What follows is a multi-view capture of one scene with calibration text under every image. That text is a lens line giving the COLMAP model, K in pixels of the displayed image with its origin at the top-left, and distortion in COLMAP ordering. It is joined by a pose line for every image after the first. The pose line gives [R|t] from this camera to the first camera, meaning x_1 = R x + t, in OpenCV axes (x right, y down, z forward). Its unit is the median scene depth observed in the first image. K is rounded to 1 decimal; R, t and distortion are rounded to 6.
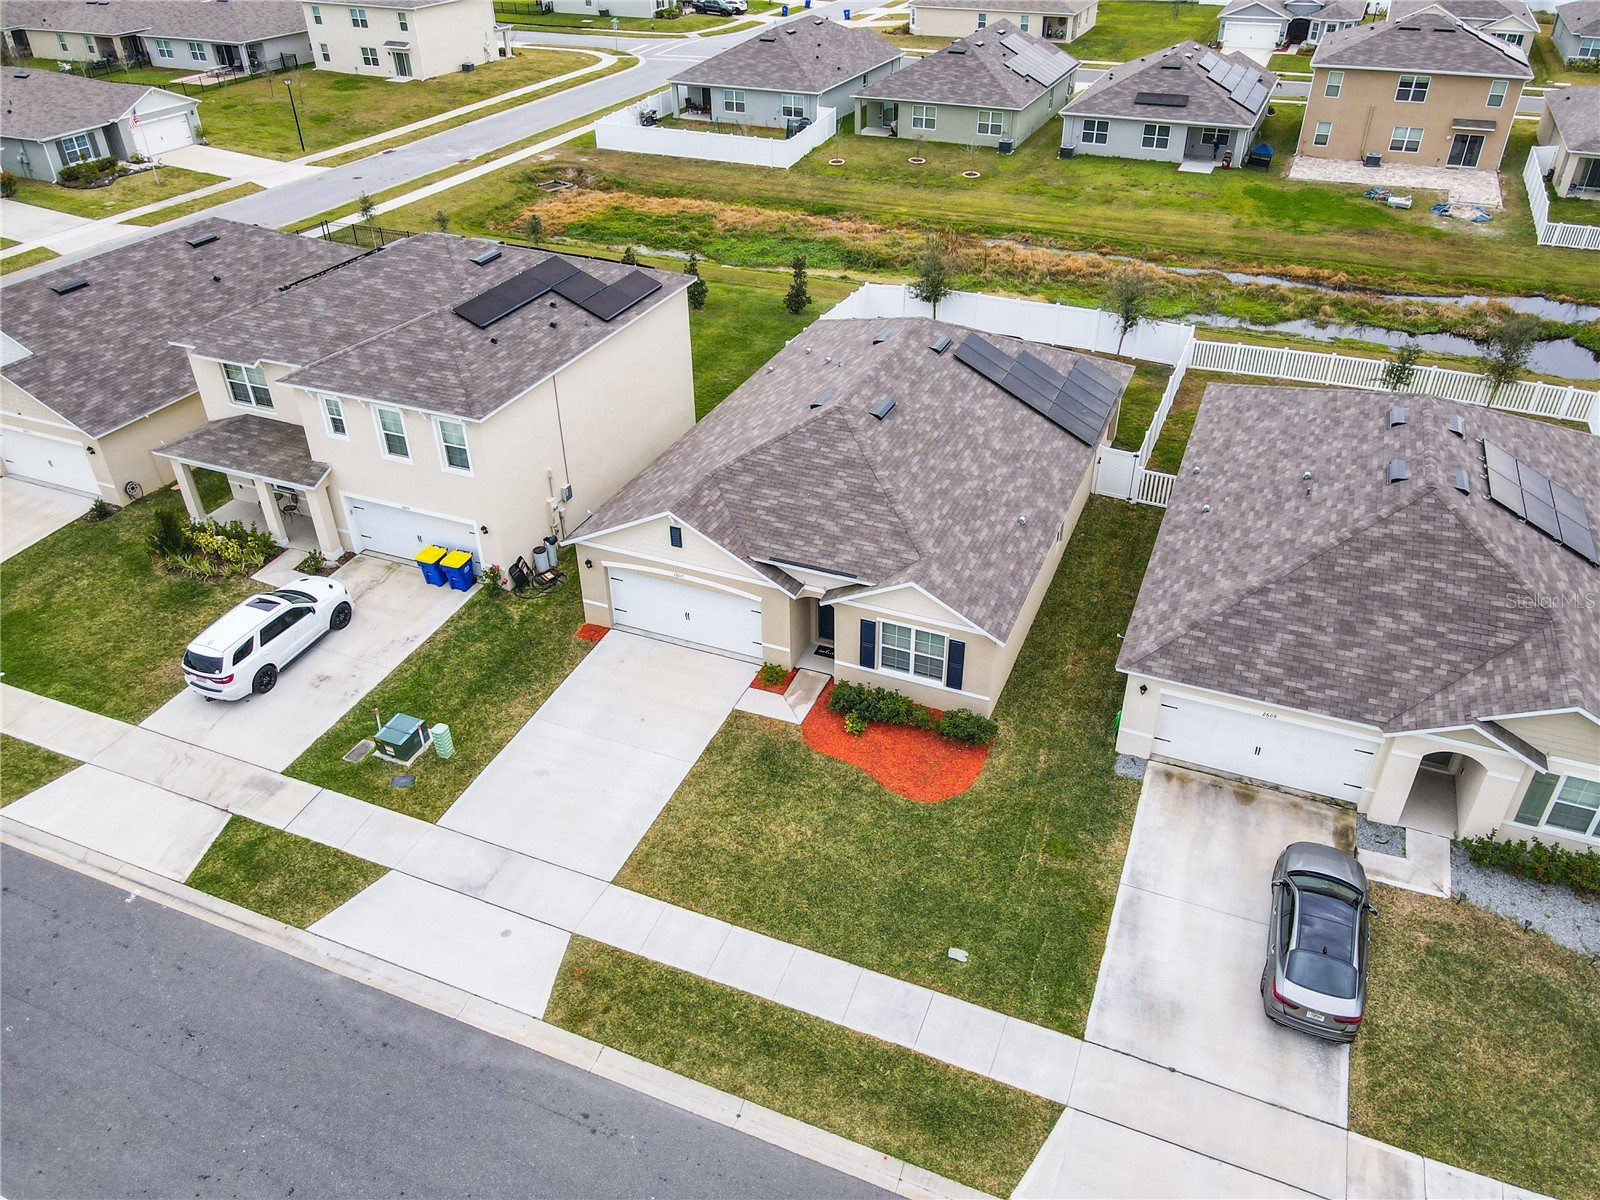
lens RADIAL K [[1161.6, 0, 812.2], [0, 1161.6, 609.2], [0, 0, 1]] dist [0.001741, 0.032019]
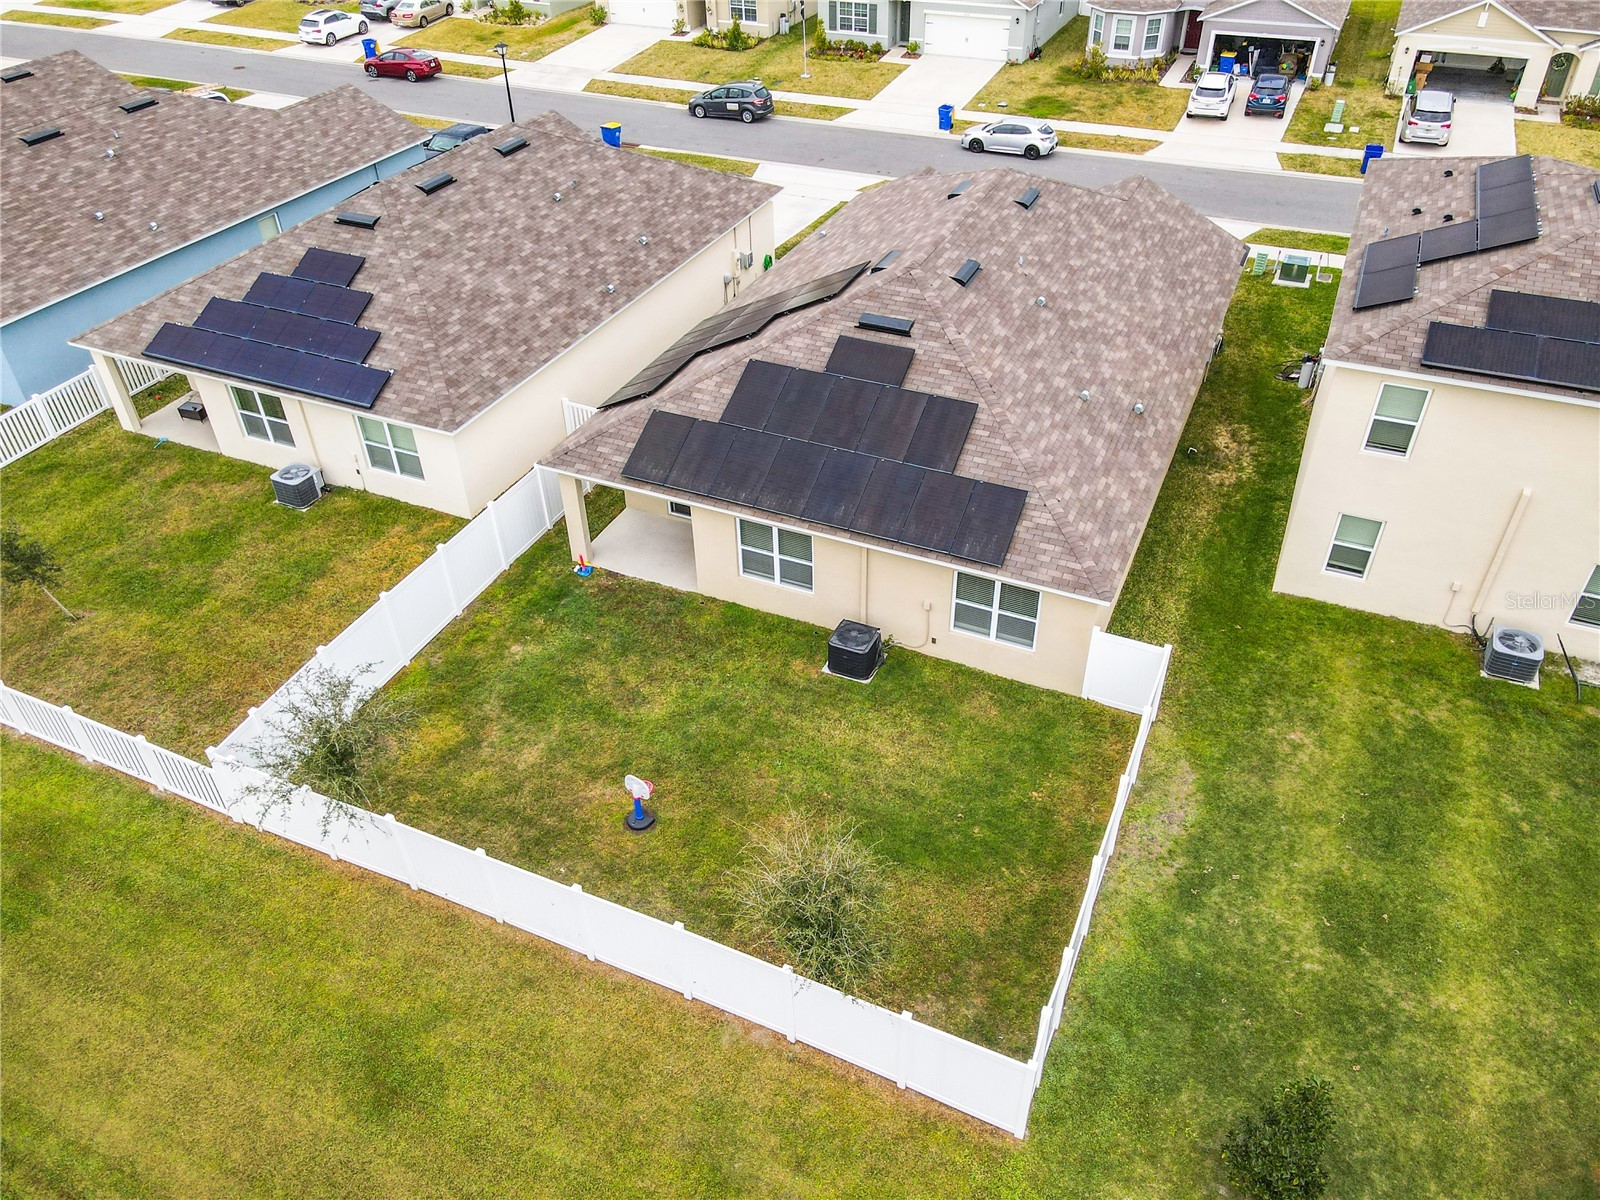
lens RADIAL K [[1164.2, 0, 817.0], [0, 1164.2, 596.1], [0, 0, 1]] dist [0.018208, 0.004427]
pose [[-0.999706, -0.004253, 0.023892, 0.149066], [0.021410, 0.308881, 0.950860, -0.942499], [-0.011424, 0.951091, -0.308699, 1.559225]]
